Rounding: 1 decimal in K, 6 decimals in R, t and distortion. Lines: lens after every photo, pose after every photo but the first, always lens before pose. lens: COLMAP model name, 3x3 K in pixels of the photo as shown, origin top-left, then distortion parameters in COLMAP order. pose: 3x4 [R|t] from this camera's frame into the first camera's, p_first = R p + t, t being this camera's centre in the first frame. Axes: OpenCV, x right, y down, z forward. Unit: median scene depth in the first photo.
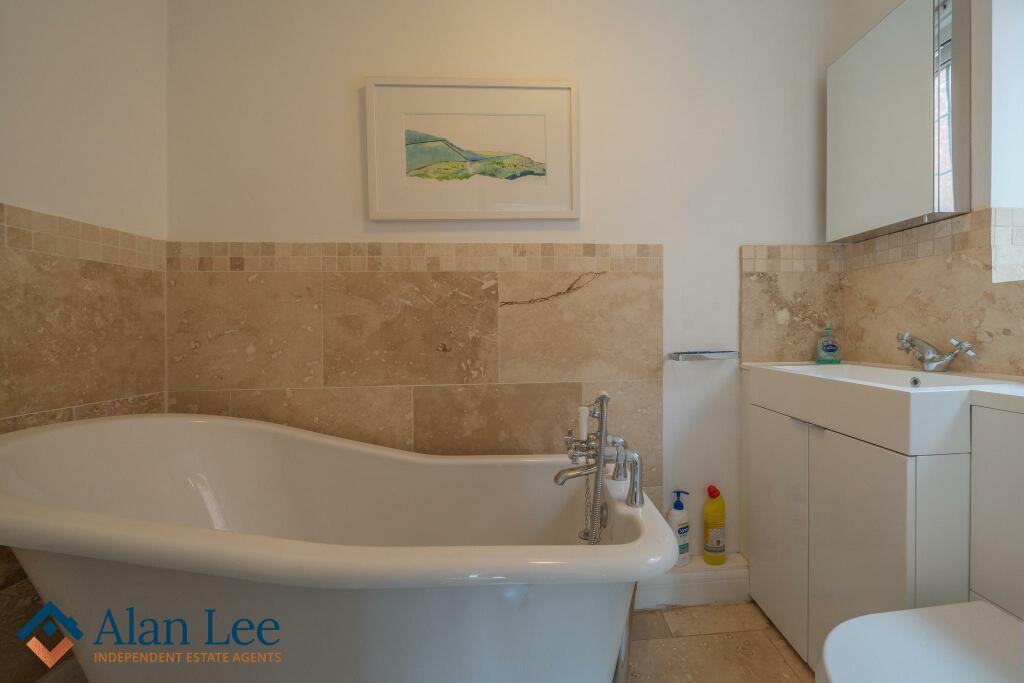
lens RADIAL K [[363.3, 0, 516.1], [0, 363.3, 334.0], [0, 0, 1]] dist [-0.005684, 0.000216]
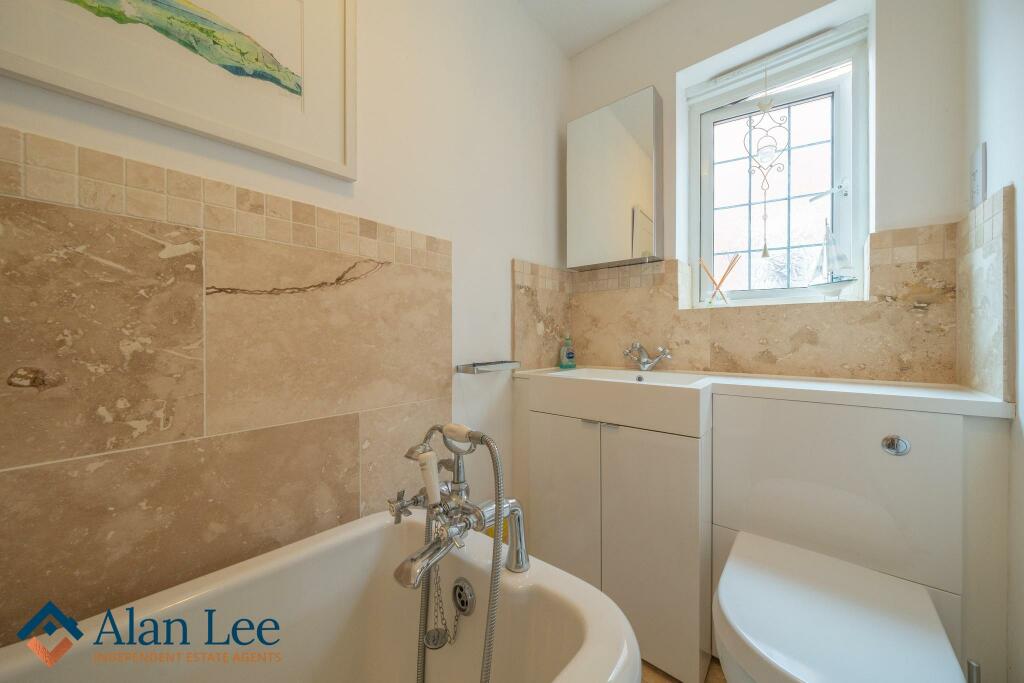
lens RADIAL K [[363.3, 0, 509.6], [0, 363.3, 342.4], [0, 0, 1]] dist [-0.005684, 0.000216]
pose [[0.657526, -0.000377, 0.753431, -0.159126], [0.002747, 0.999994, -0.001897, -0.002358], [-0.753426, 0.003317, 0.657524, 0.312774]]
